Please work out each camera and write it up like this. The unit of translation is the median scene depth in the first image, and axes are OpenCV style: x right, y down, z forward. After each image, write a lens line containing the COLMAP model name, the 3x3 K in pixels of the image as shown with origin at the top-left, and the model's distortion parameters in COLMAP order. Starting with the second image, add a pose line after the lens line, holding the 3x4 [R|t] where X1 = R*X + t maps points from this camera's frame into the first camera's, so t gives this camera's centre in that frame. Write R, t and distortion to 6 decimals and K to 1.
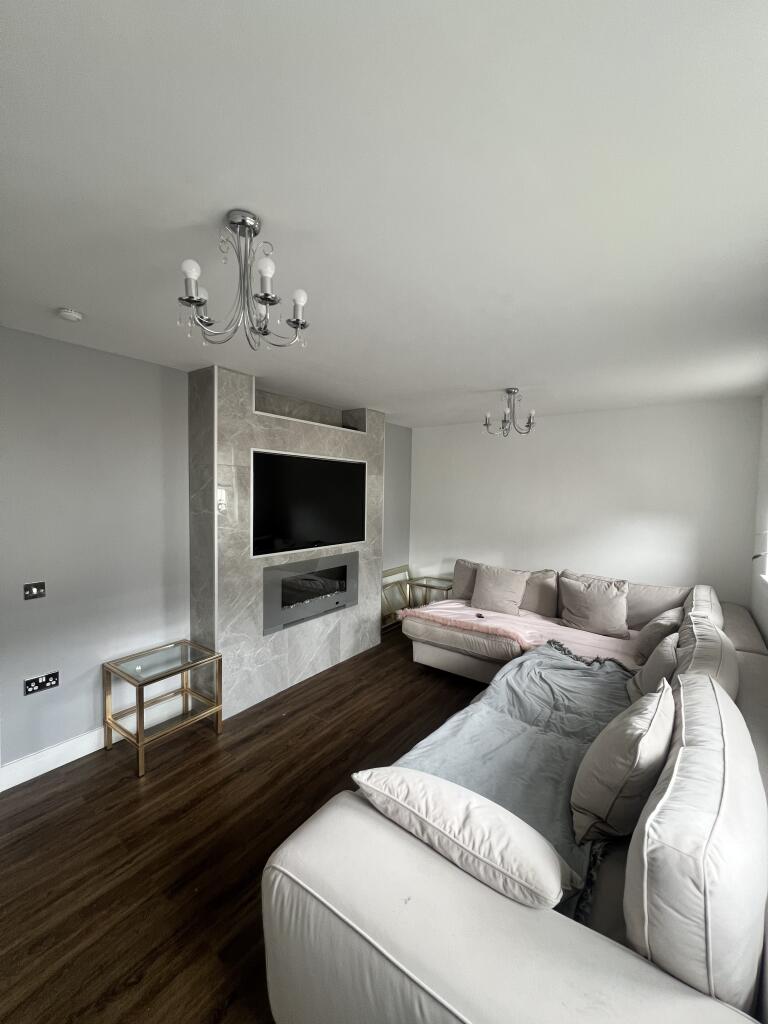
lens RADIAL K [[408.4, 0, 382.5], [0, 408.4, 510.4], [0, 0, 1]] dist [-0.002191, 0.001313]
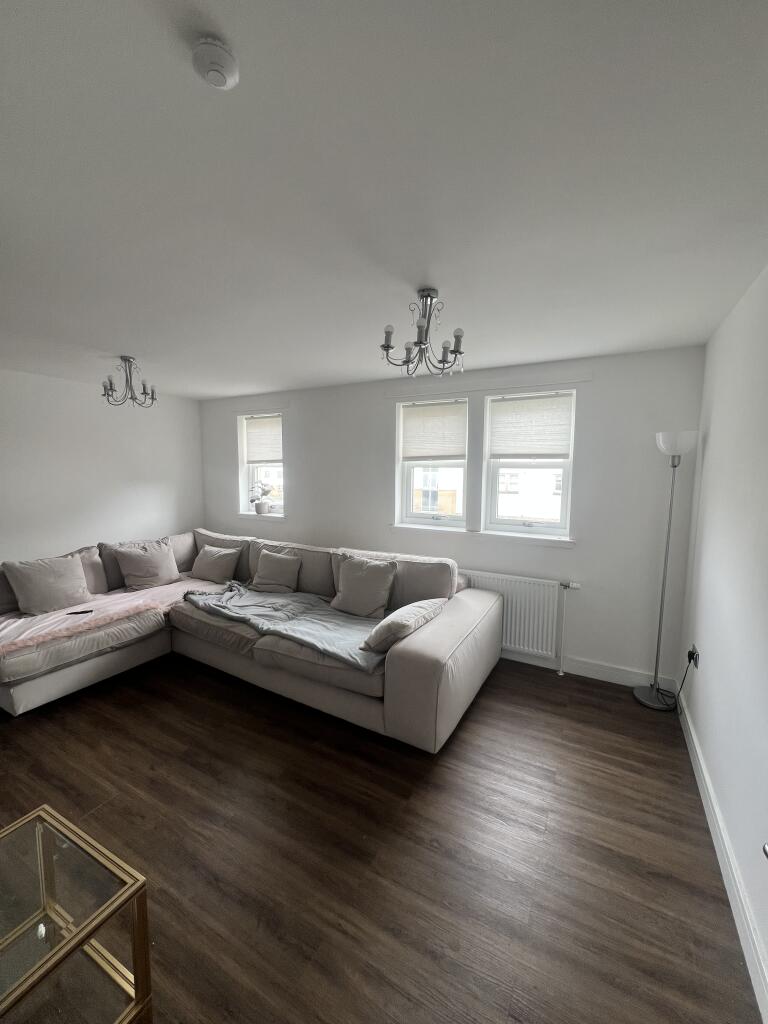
lens RADIAL K [[408.4, 0, 383.8], [0, 408.4, 510.6], [0, 0, 1]] dist [-0.002191, 0.001313]
pose [[-0.123614, -0.118200, 0.985266, -1.061824], [0.038531, 0.991560, 0.123790, -0.051386], [-0.991582, 0.053265, -0.118016, 0.764131]]
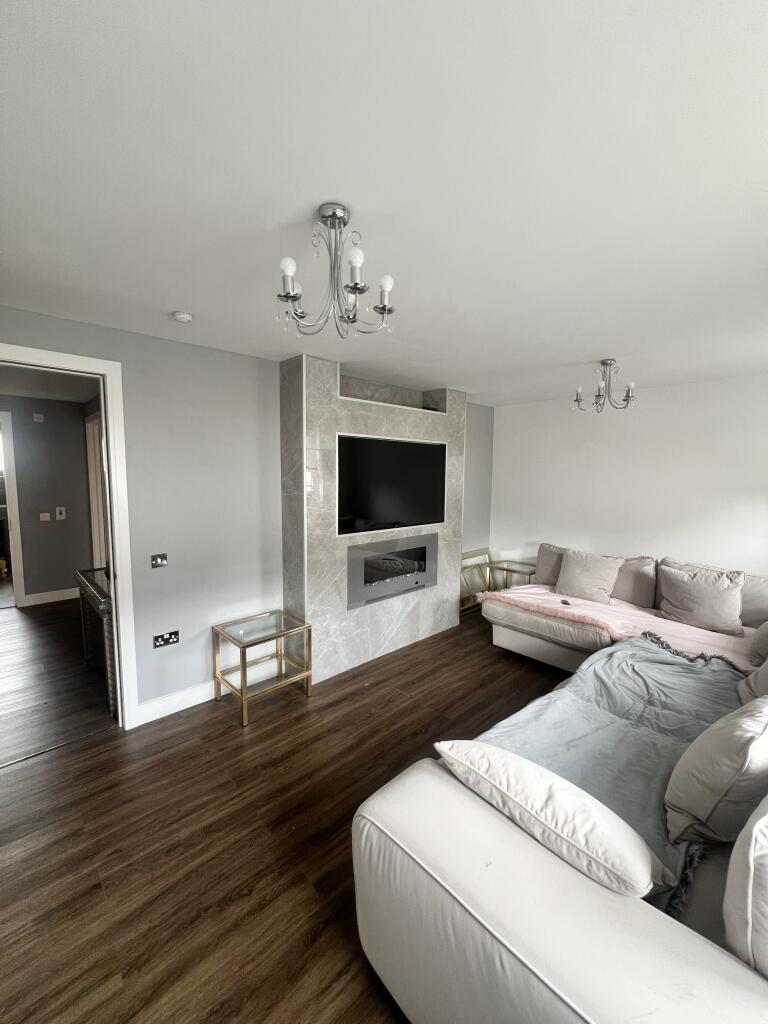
lens RADIAL K [[408.4, 0, 383.2], [0, 408.4, 510.5], [0, 0, 1]] dist [-0.002191, 0.001313]
pose [[0.982371, 0.009686, -0.186689, -0.007897], [-0.001372, 0.999003, 0.044616, 0.001104], [0.186935, -0.043574, 0.981405, -0.017154]]
